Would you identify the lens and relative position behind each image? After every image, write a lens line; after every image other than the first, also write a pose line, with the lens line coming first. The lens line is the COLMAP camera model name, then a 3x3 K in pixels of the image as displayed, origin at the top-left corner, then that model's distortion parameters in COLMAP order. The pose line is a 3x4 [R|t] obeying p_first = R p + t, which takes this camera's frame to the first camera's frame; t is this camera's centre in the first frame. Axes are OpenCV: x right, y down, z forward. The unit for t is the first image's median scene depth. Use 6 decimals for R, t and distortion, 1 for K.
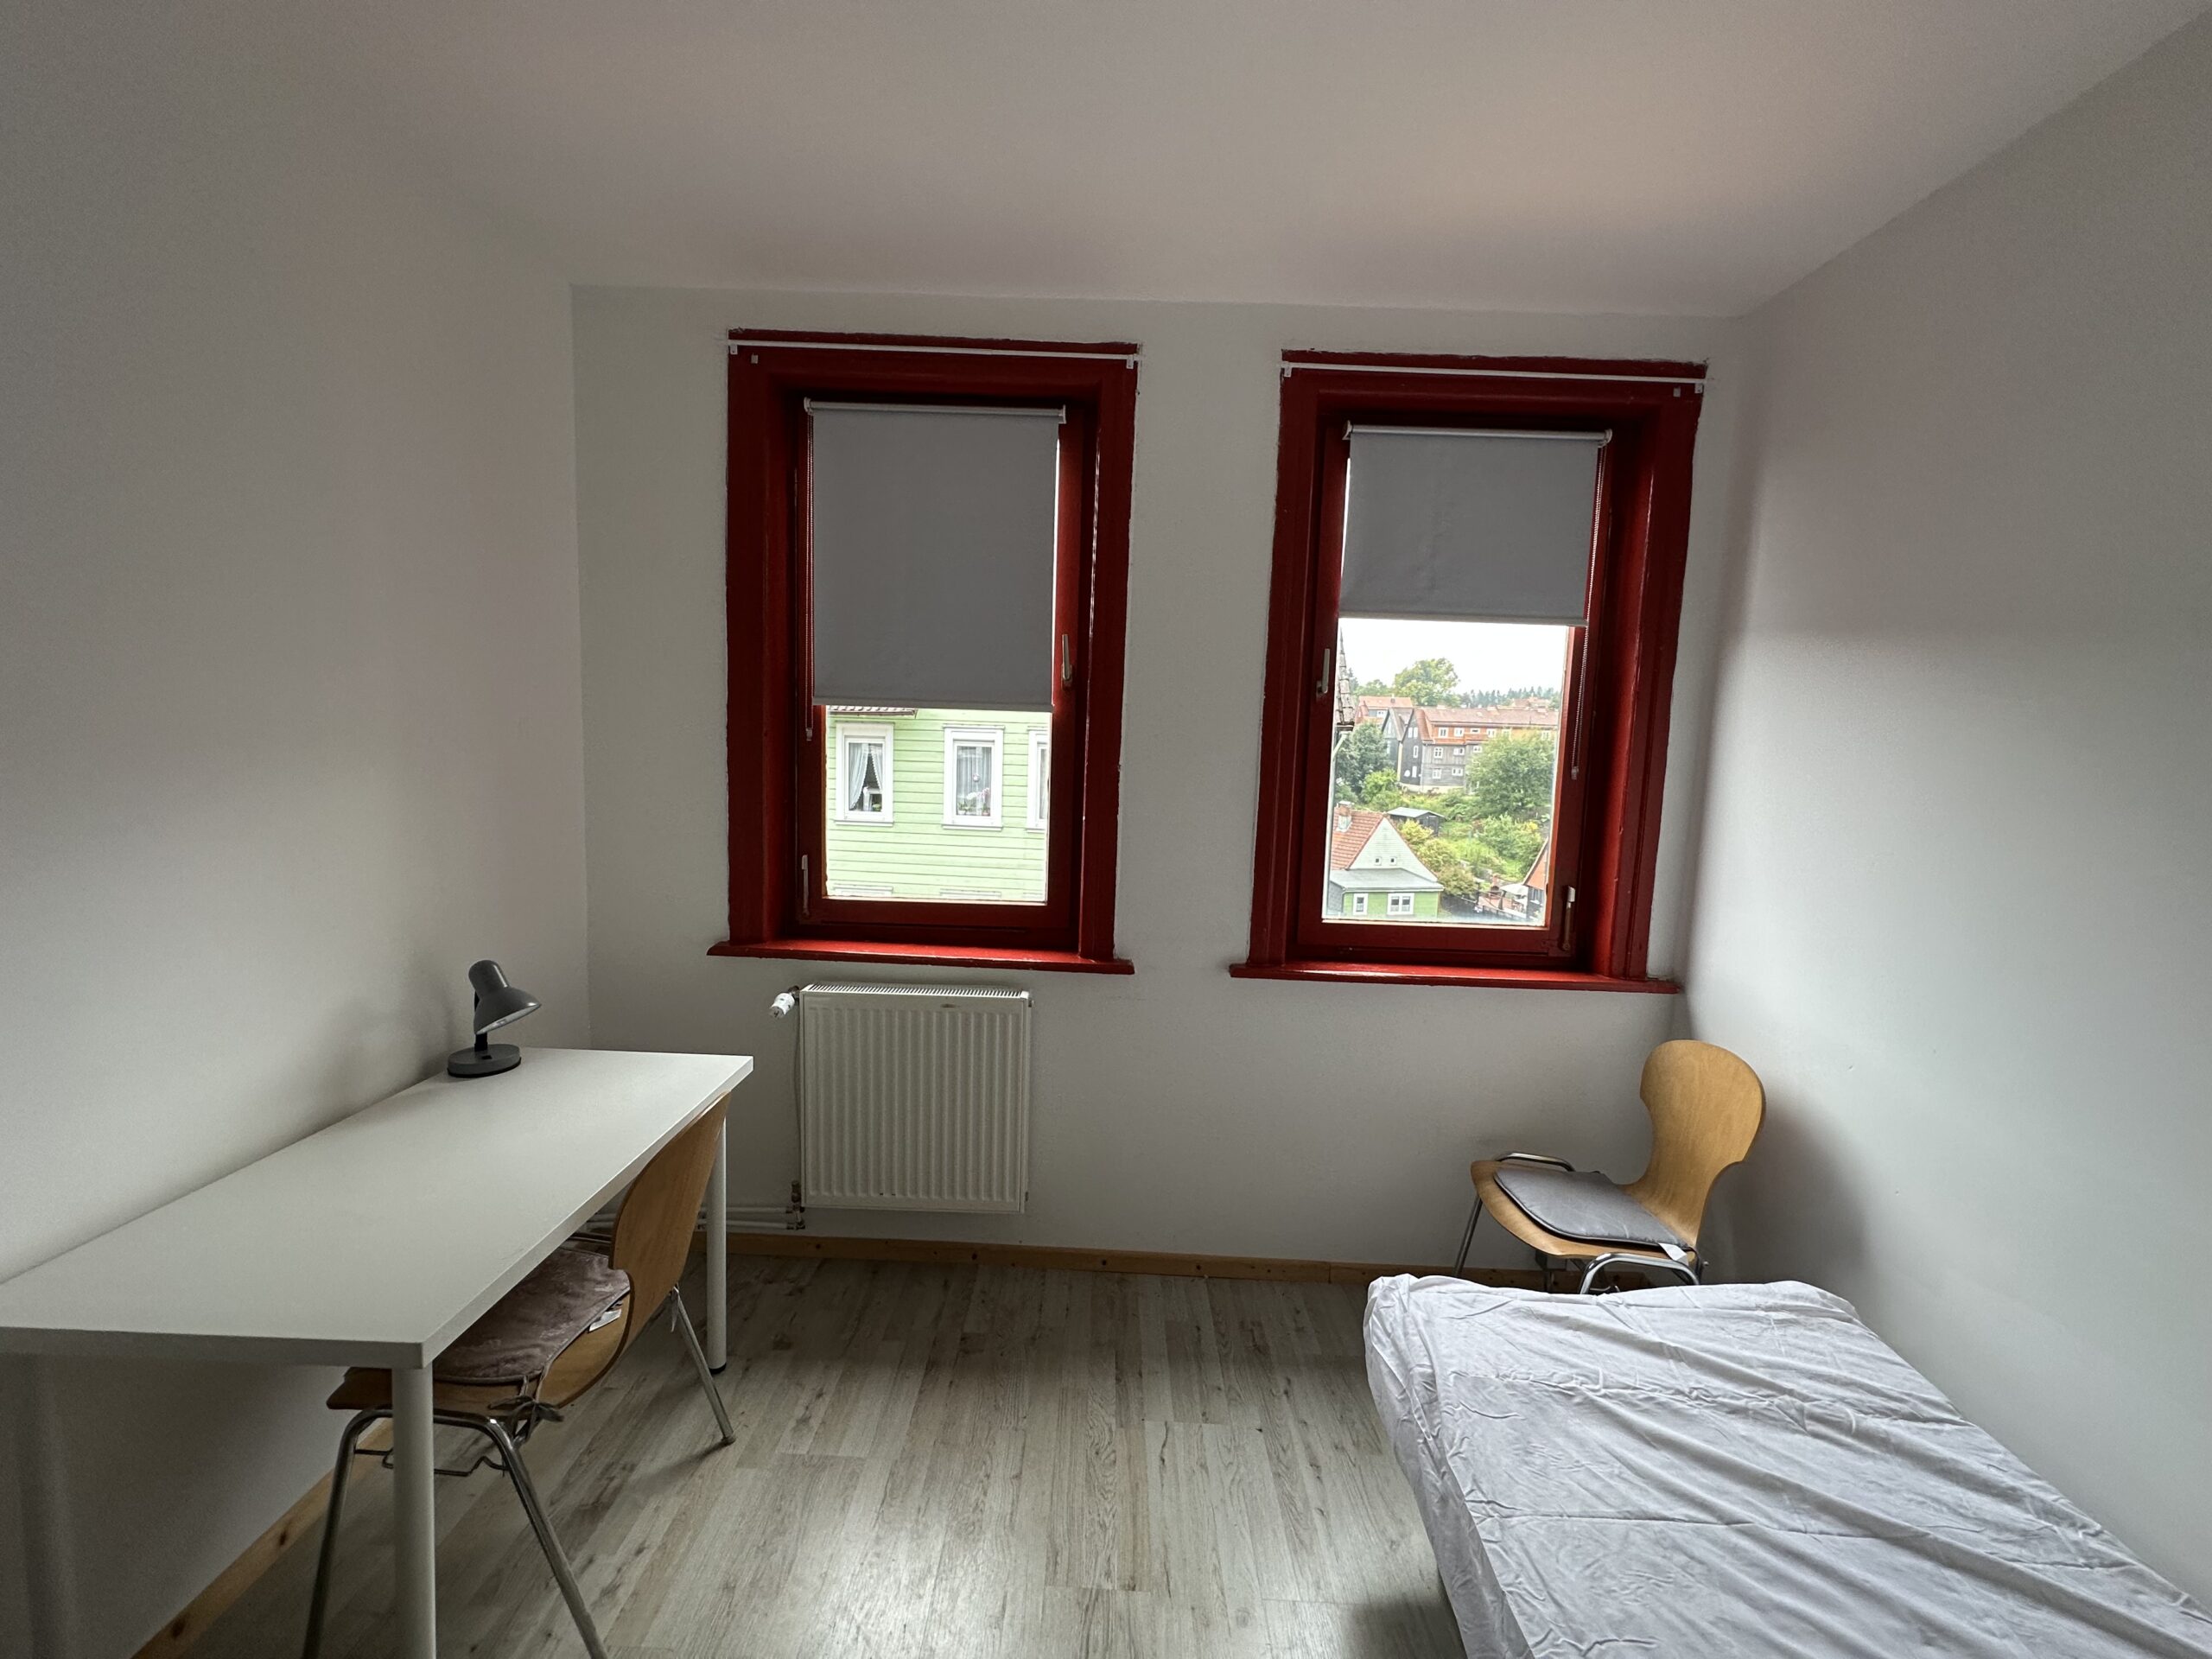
lens RADIAL K [[883.2, 0, 1101.5], [0, 883.2, 831.7], [0, 0, 1]] dist [-0.002820, 0.000980]
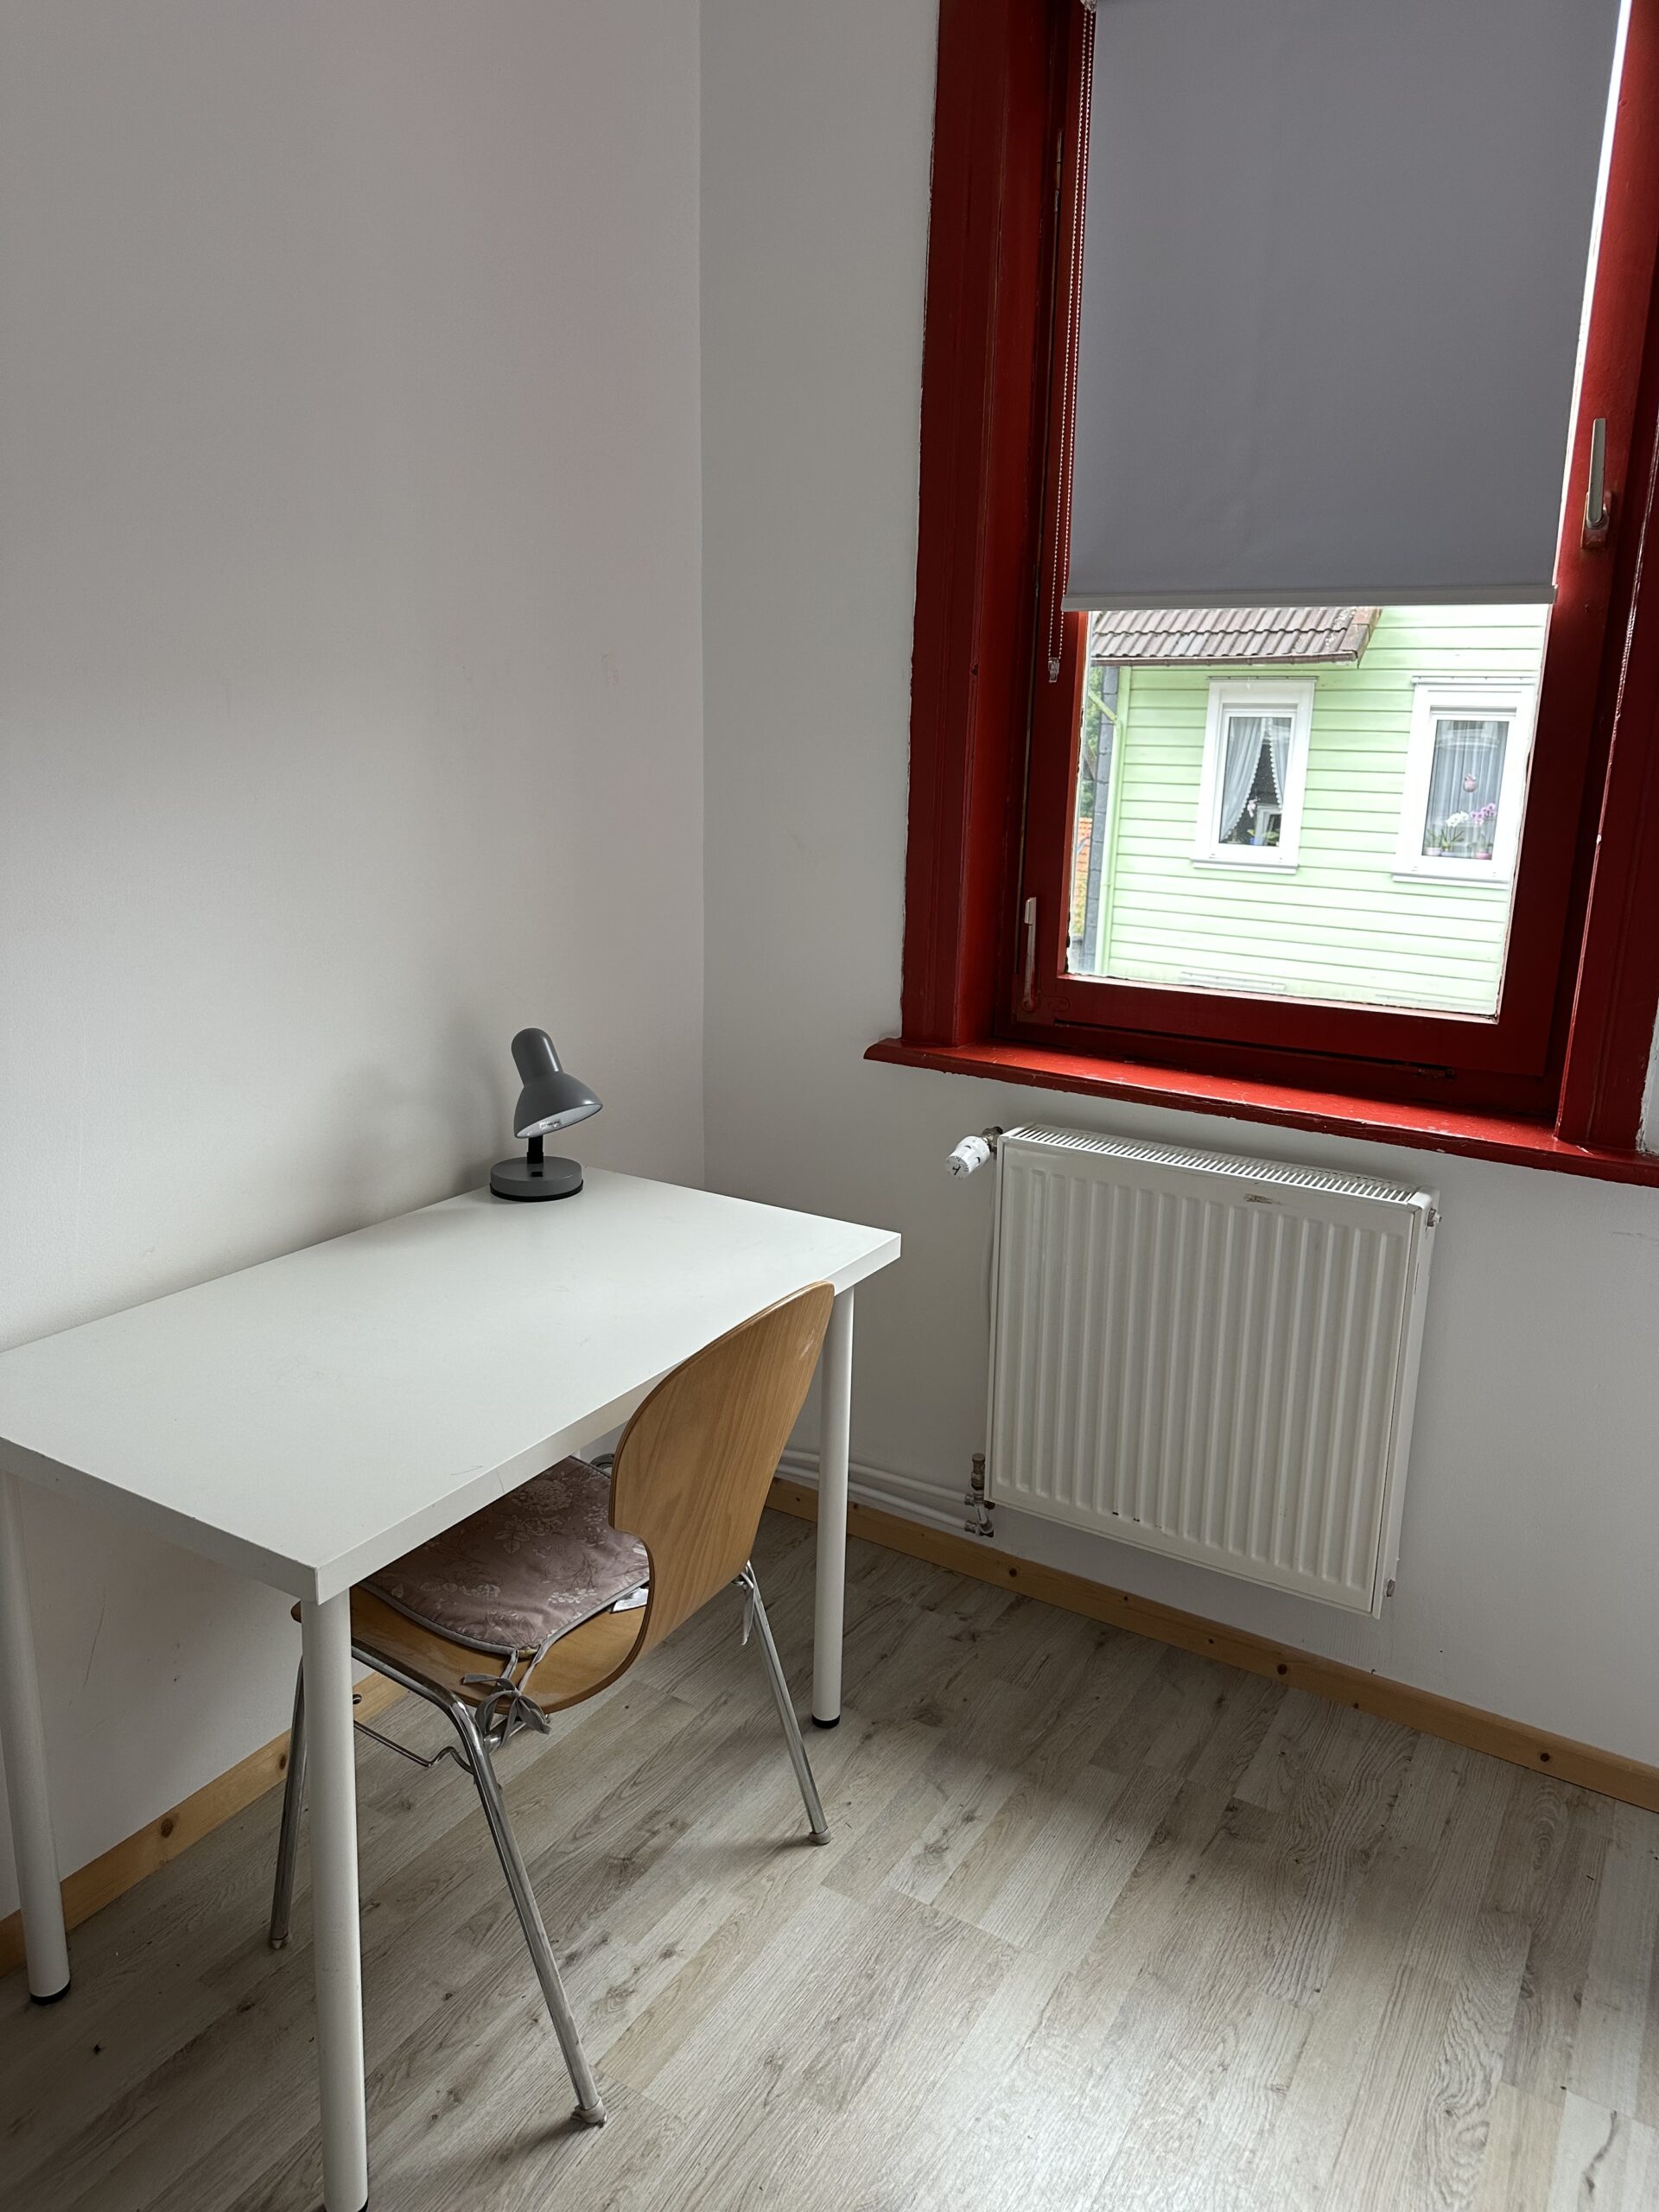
lens RADIAL K [[1551.2, 0, 840.9], [0, 1551.2, 1097.9], [0, 0, 1]] dist [0.064113, -0.075589]
pose [[0.865564, 0.111091, -0.488321, 0.055038], [-0.044119, 0.988210, 0.146611, 0.015164], [0.498851, -0.105357, 0.860260, 0.097742]]
